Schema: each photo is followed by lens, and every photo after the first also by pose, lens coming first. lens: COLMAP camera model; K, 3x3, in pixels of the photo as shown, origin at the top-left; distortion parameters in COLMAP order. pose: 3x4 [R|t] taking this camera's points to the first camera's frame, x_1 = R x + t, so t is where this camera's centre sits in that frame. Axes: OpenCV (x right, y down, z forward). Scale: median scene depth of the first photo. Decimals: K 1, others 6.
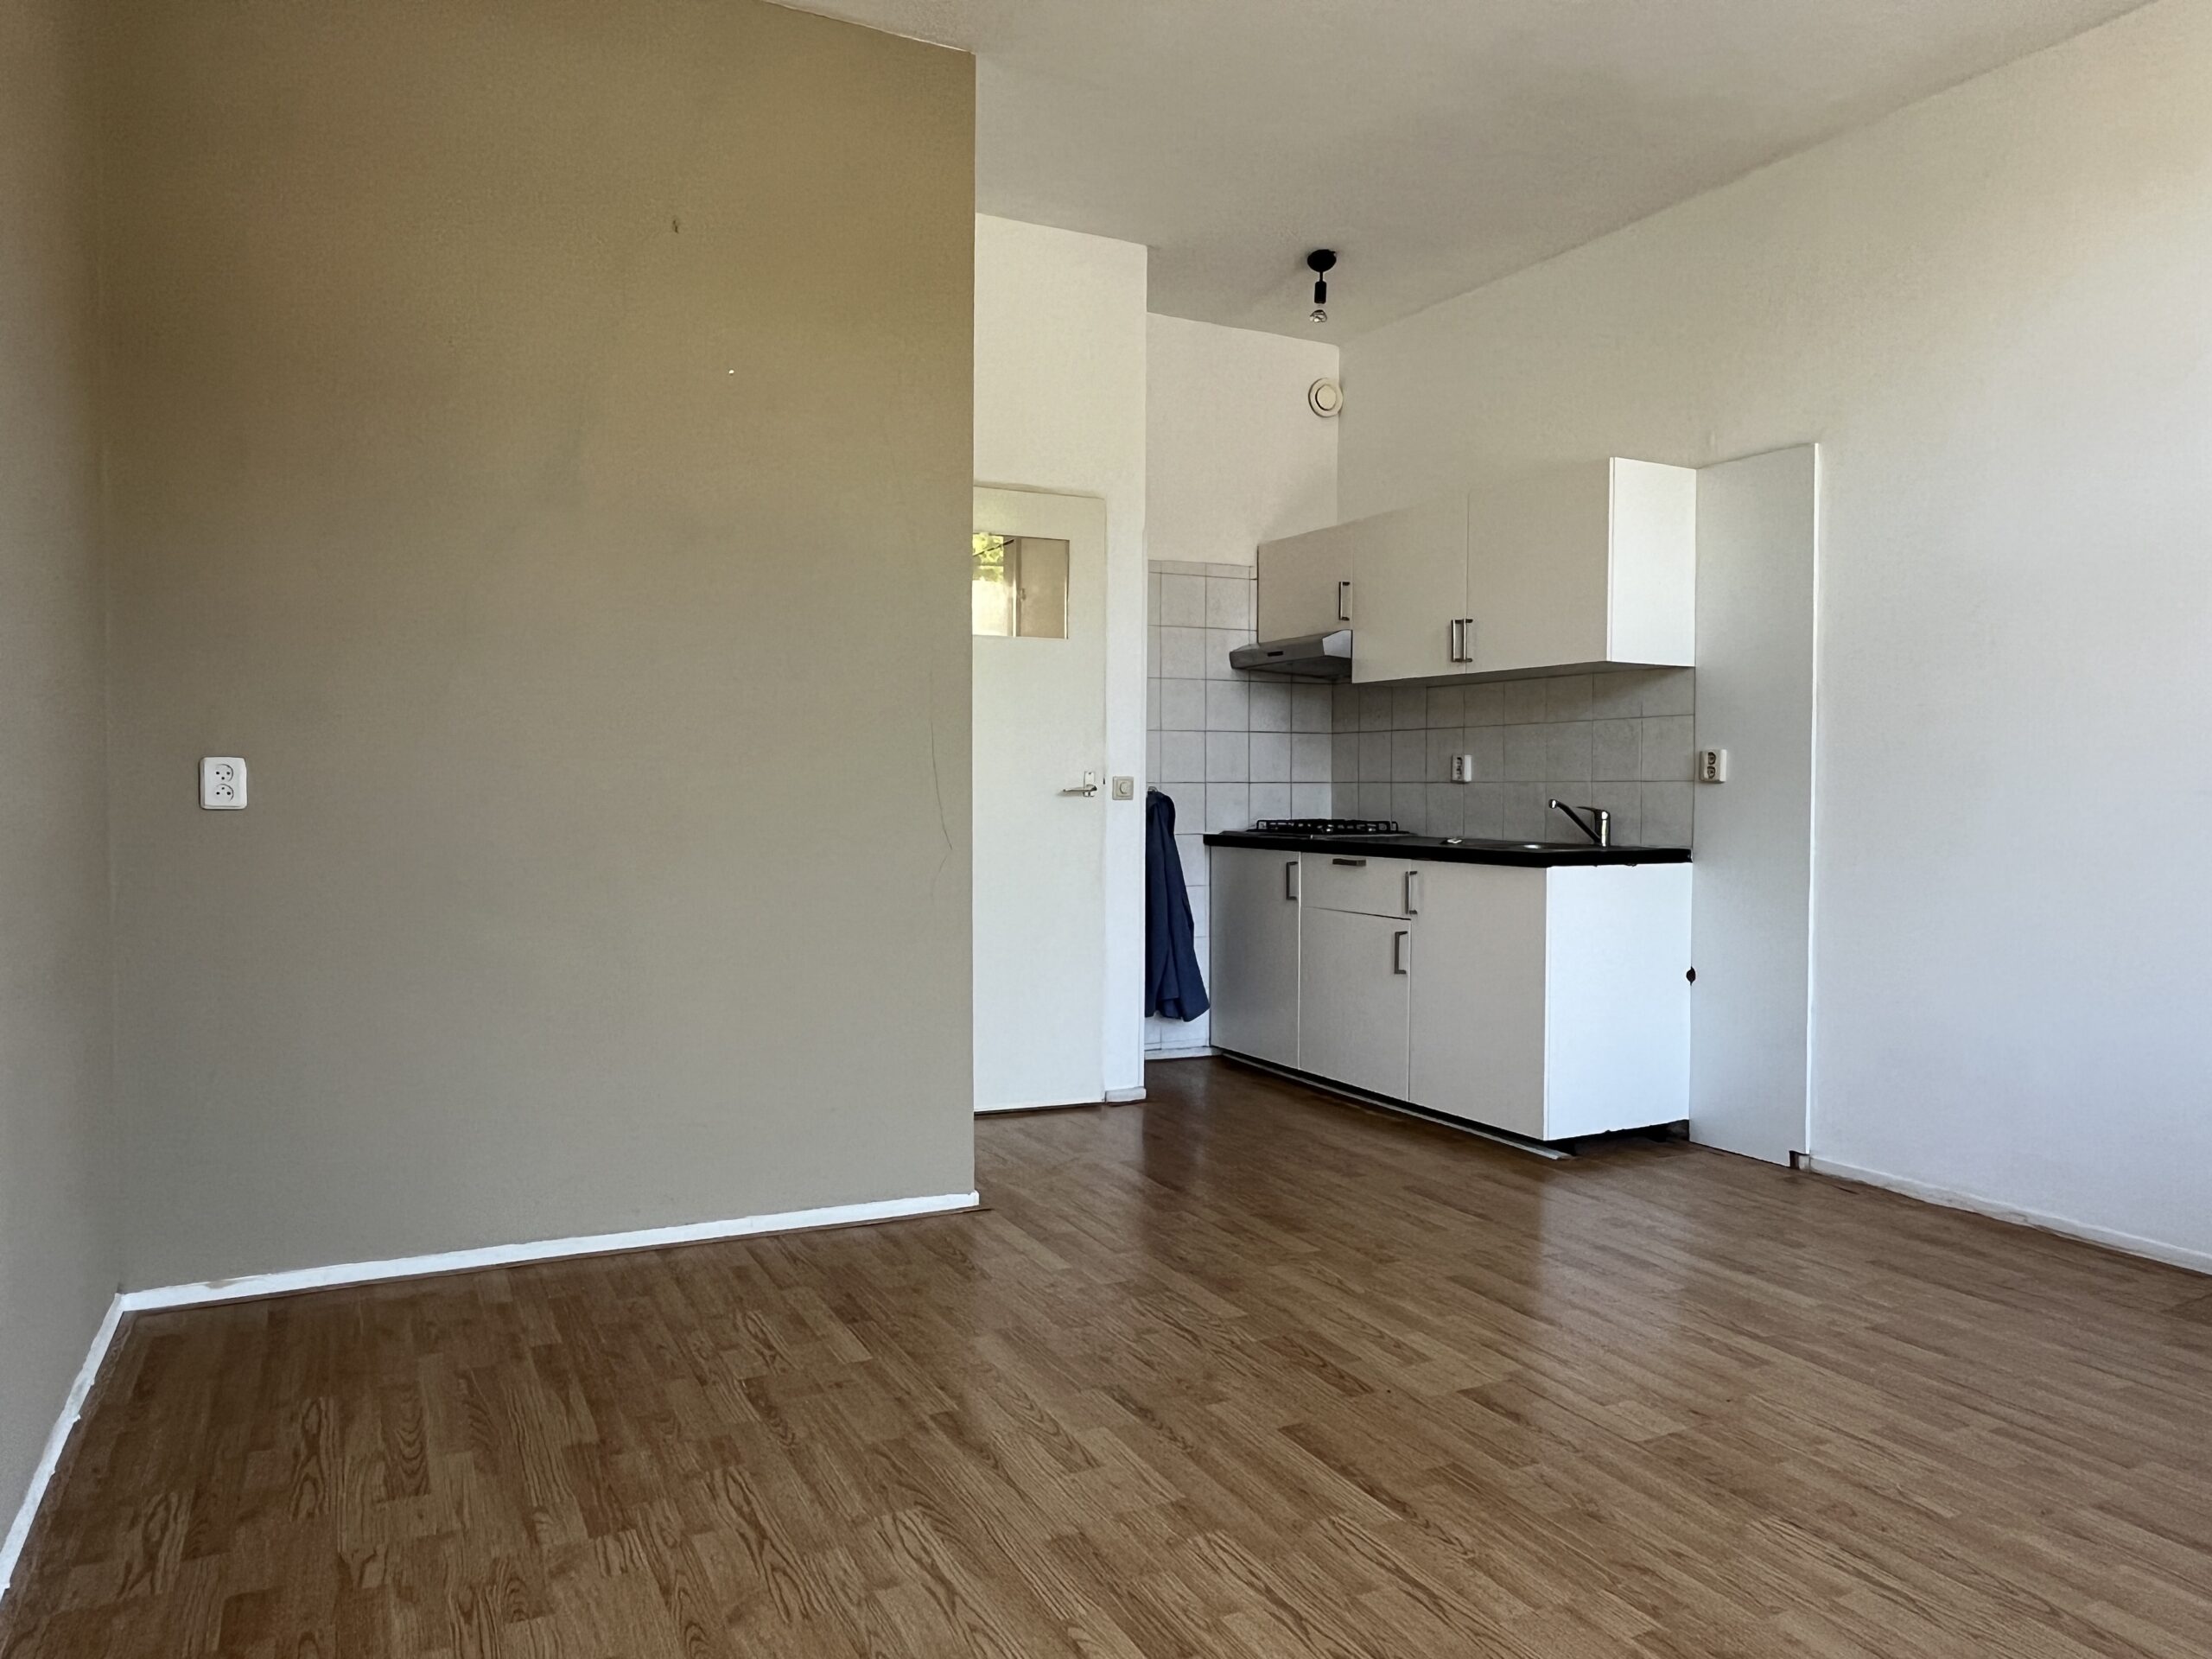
lens RADIAL K [[1422.0, 0, 1104.1], [0, 1422.0, 825.0], [0, 0, 1]] dist [-0.000012, -0.000004]
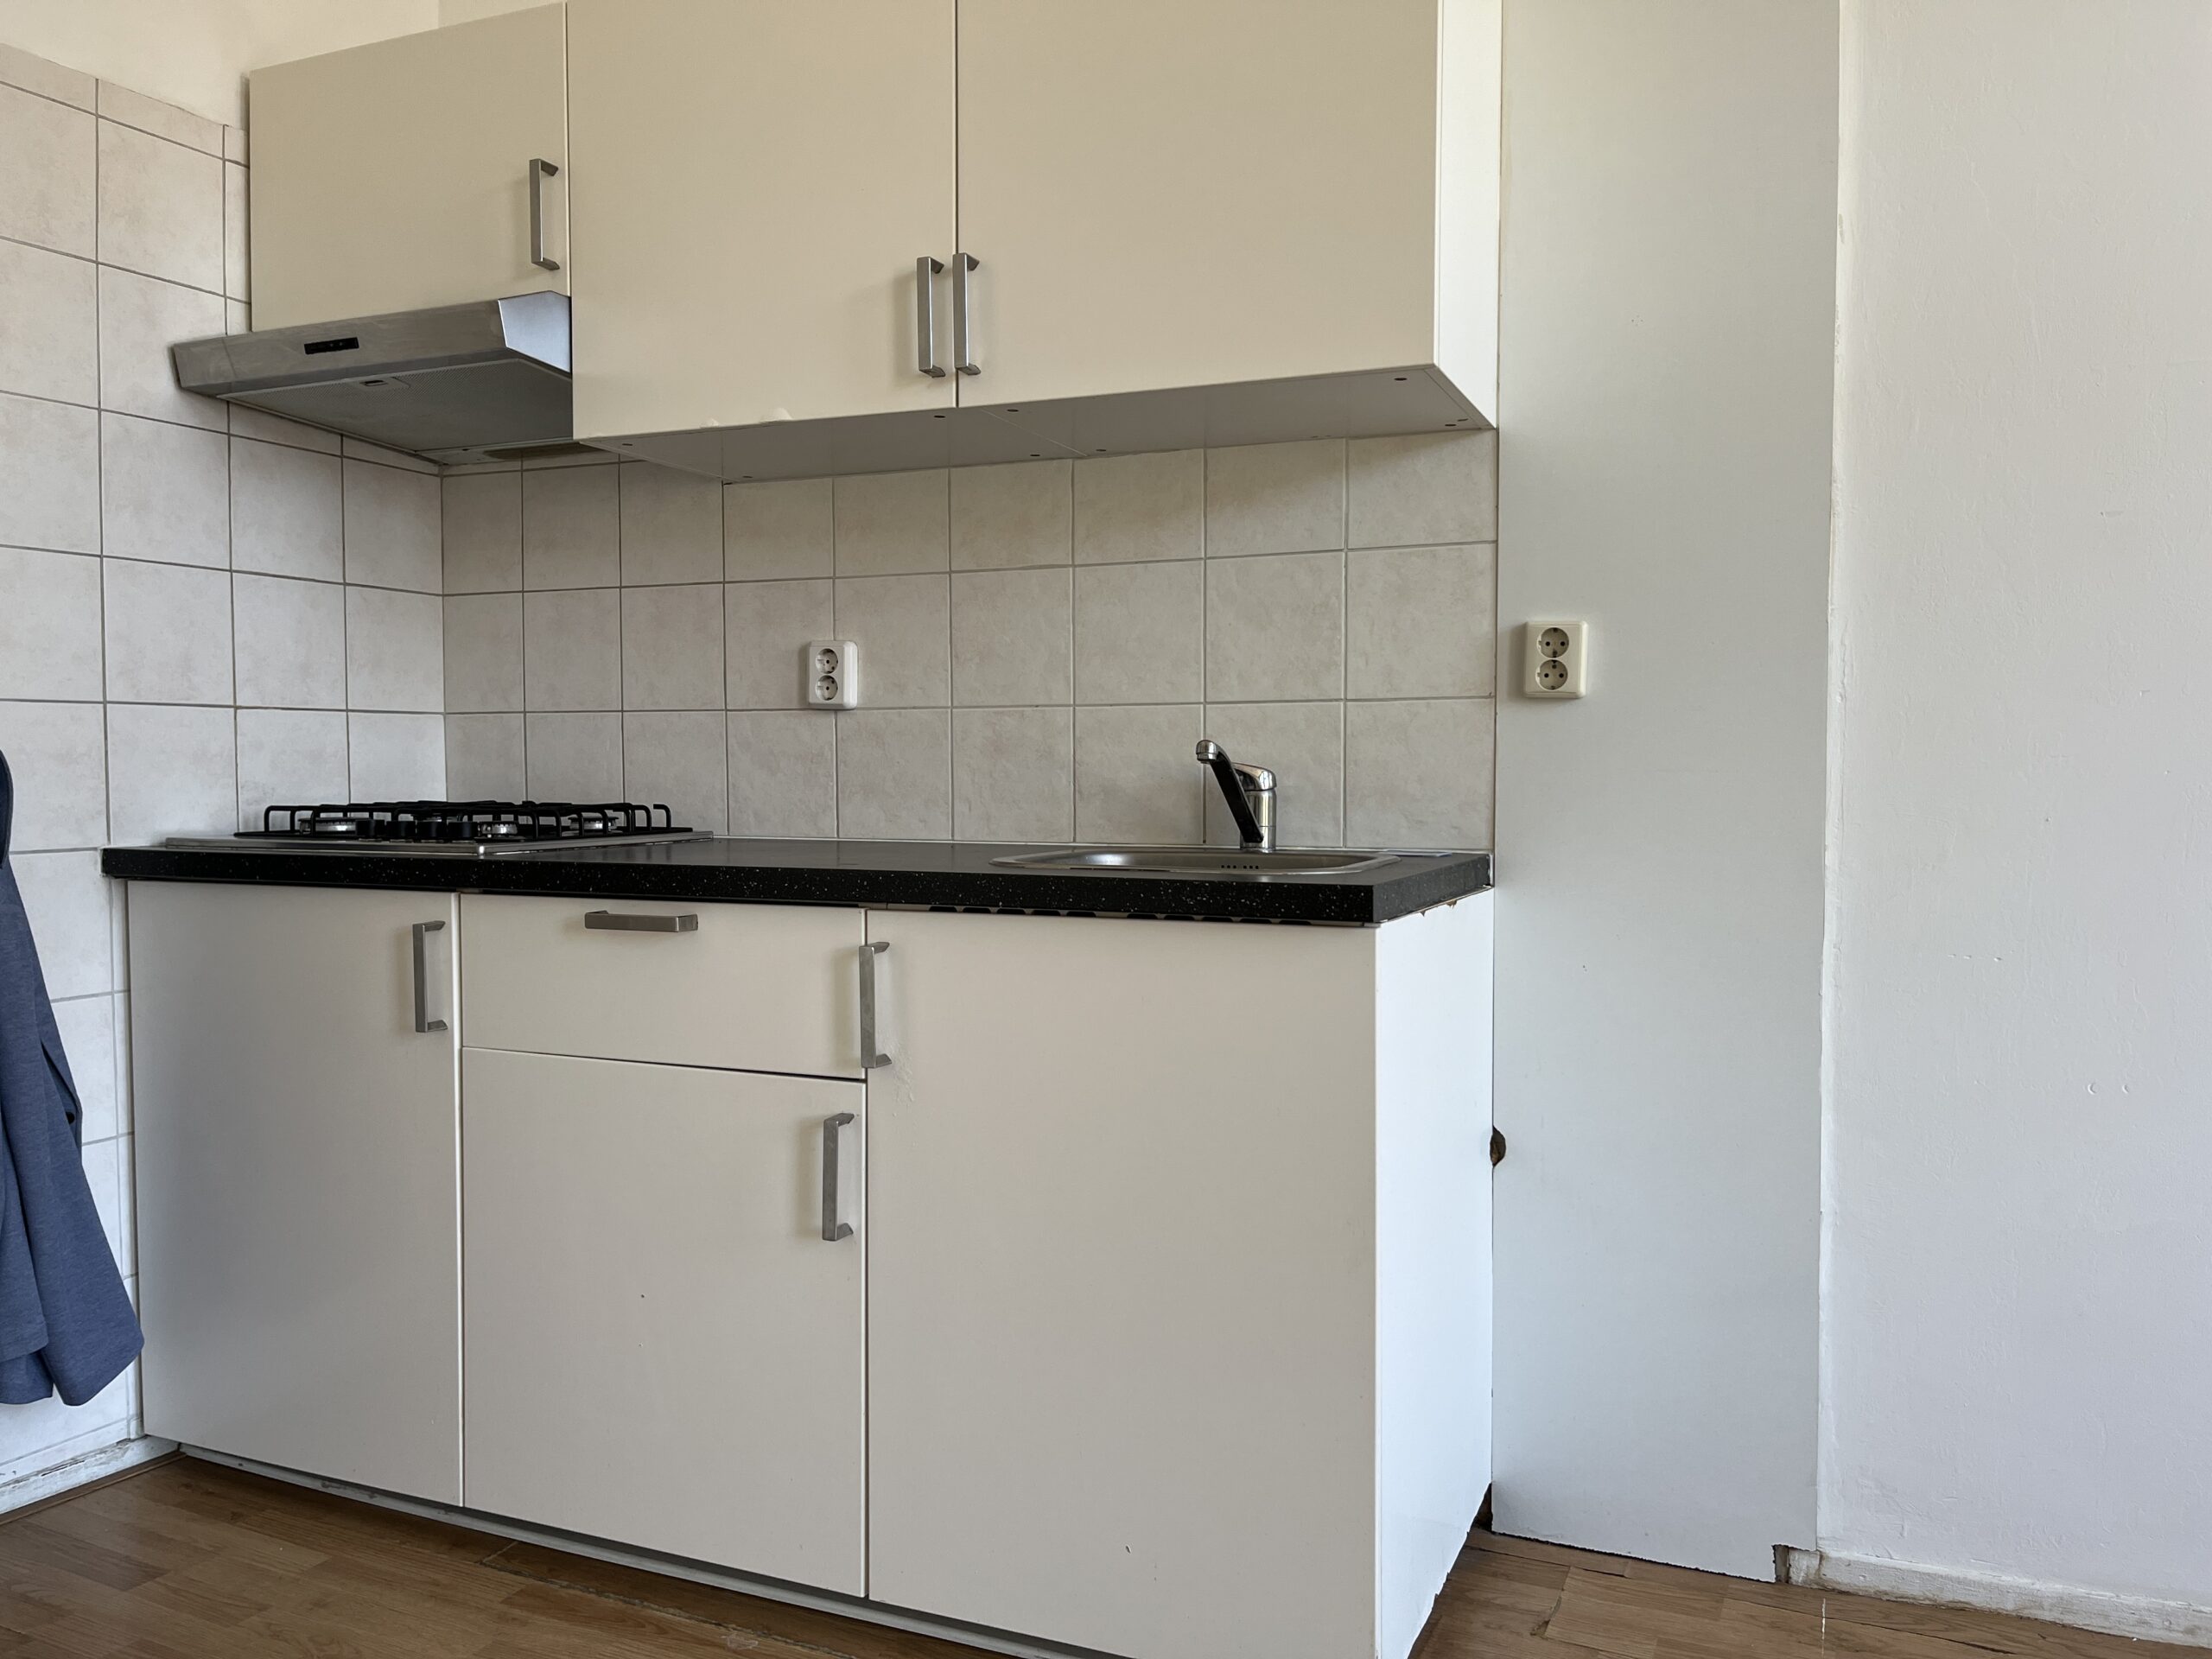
lens RADIAL K [[1711.7, 0, 1099.9], [0, 1711.7, 836.2], [0, 0, 1]] dist [0.020710, -0.035573]
pose [[0.785659, -0.024891, 0.618159, 0.000921], [0.016565, 0.999678, 0.019200, -0.000788], [-0.618439, -0.004845, 0.785818, 0.557302]]
